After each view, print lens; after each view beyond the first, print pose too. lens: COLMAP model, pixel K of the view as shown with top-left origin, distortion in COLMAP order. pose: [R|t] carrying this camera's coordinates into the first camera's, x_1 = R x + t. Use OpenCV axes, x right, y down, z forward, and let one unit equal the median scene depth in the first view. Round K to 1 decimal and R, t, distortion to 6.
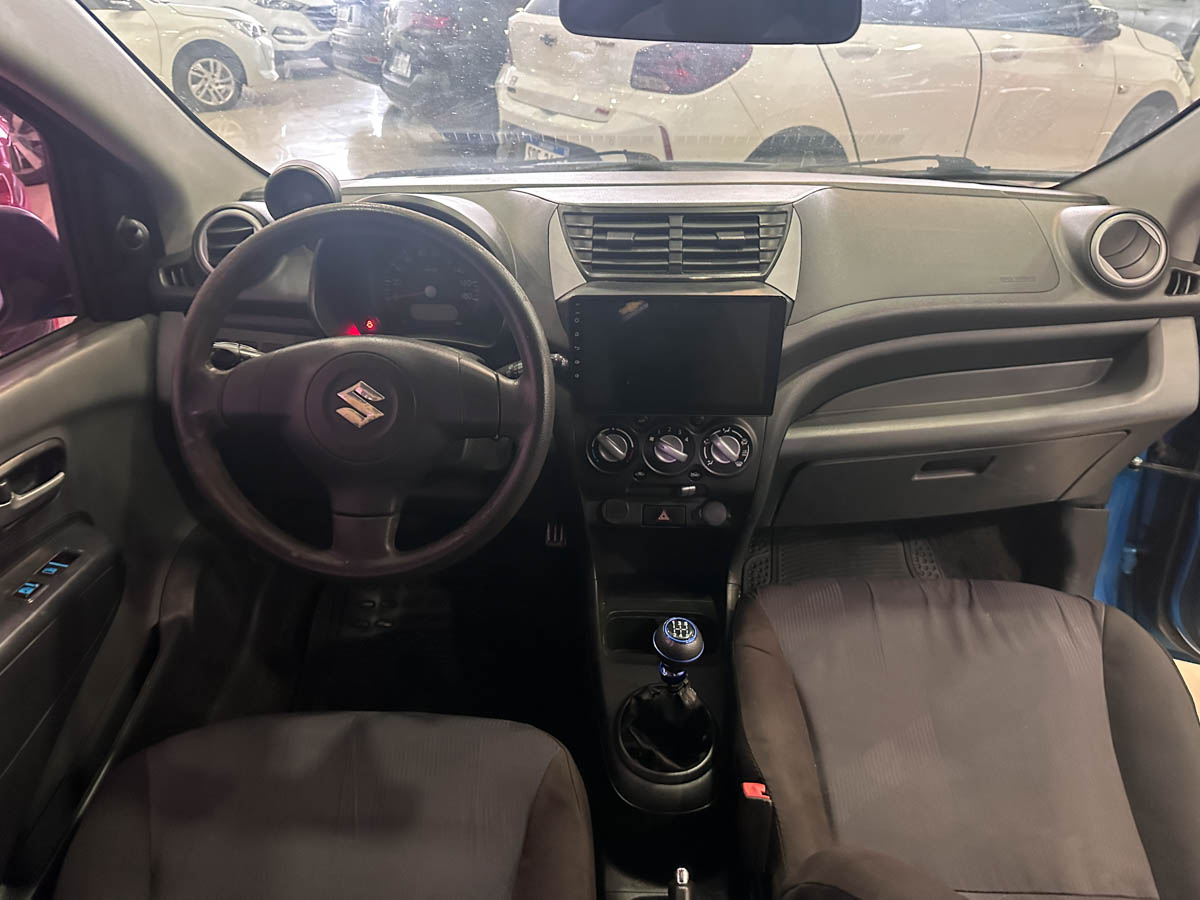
lens RADIAL K [[852.6, 0, 604.2], [0, 852.6, 442.4], [0, 0, 1]] dist [0.061424, -0.054782]
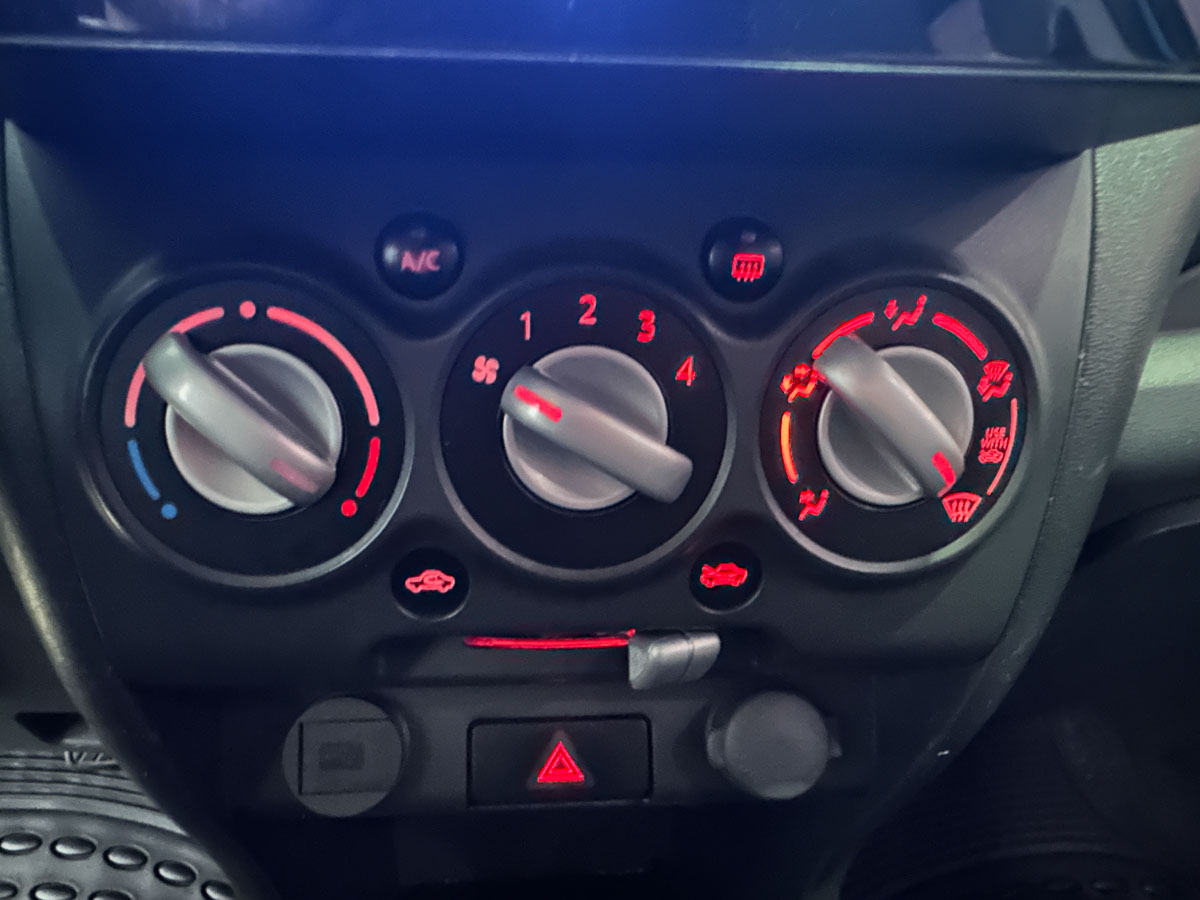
lens RADIAL K [[834.6, 0, 600.0], [0, 834.6, 450.0], [0, 0, 1]] dist [-0.002647, -0.000397]
pose [[0.990460, -0.015450, 0.136933, 0.055381], [0.033870, 0.990506, -0.133229, 0.034682], [-0.133574, 0.136596, 0.981580, 0.831810]]
